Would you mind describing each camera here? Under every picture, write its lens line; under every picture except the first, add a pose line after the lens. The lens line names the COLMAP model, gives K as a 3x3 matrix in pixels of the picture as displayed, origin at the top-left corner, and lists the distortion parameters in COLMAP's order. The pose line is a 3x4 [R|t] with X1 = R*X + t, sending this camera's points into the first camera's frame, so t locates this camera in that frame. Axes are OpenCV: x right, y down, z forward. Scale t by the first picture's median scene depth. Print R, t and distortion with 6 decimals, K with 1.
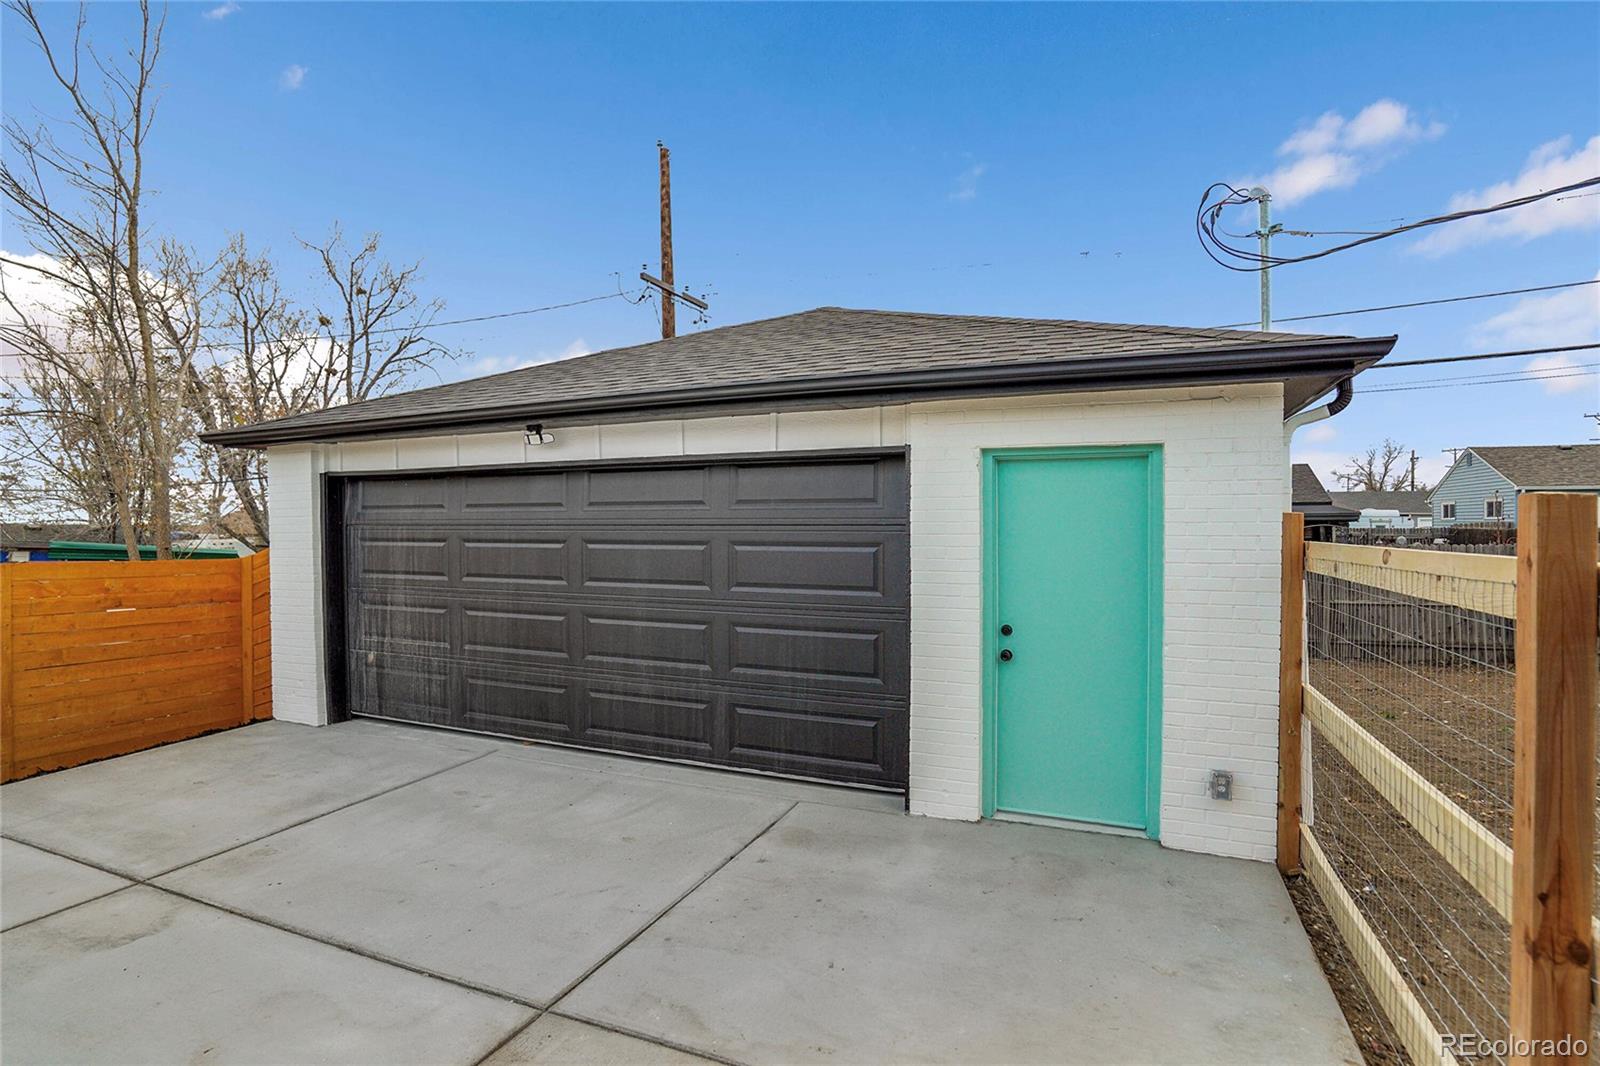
lens RADIAL K [[732.3, 0, 800.0], [0, 732.3, 533.0], [0, 0, 1]] dist [-0.059137, 0.020443]
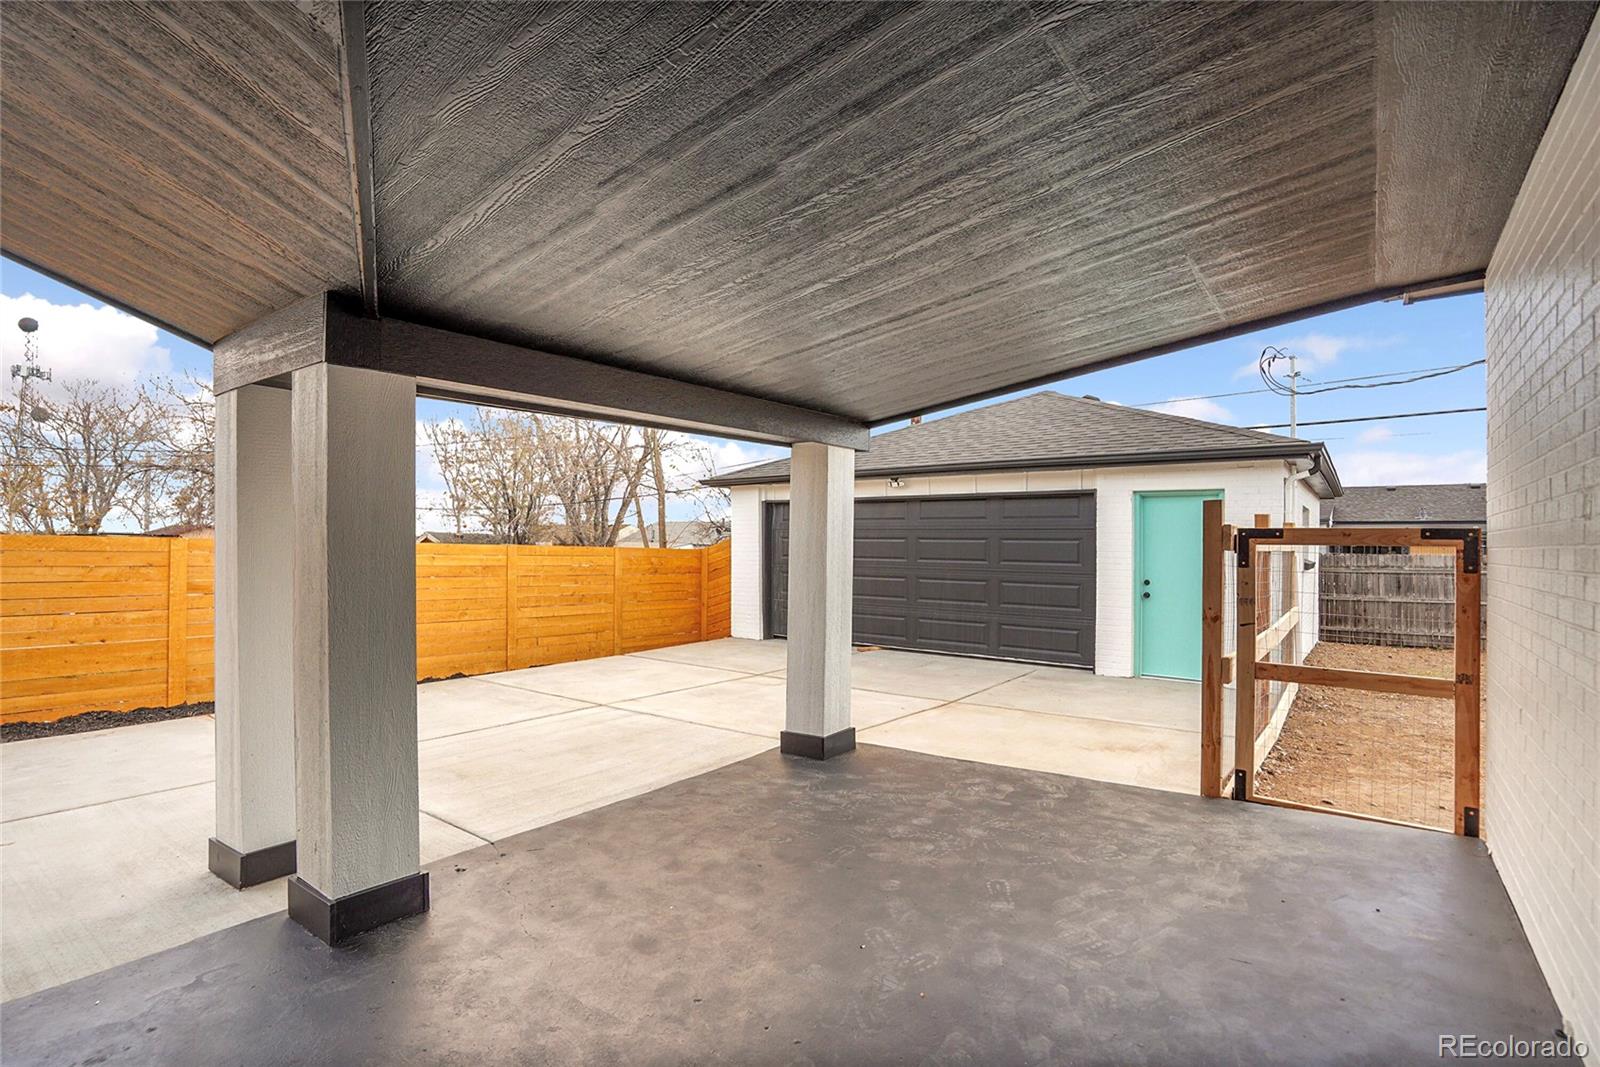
lens RADIAL K [[754.2, 0, 822.4], [0, 754.2, 540.0], [0, 0, 1]] dist [-0.047753, 0.000310]
pose [[0.970153, 0.007274, -0.242384, -0.068345], [-0.009439, 0.999925, -0.007769, 0.035911], [0.242310, 0.009825, 0.970149, -1.004826]]
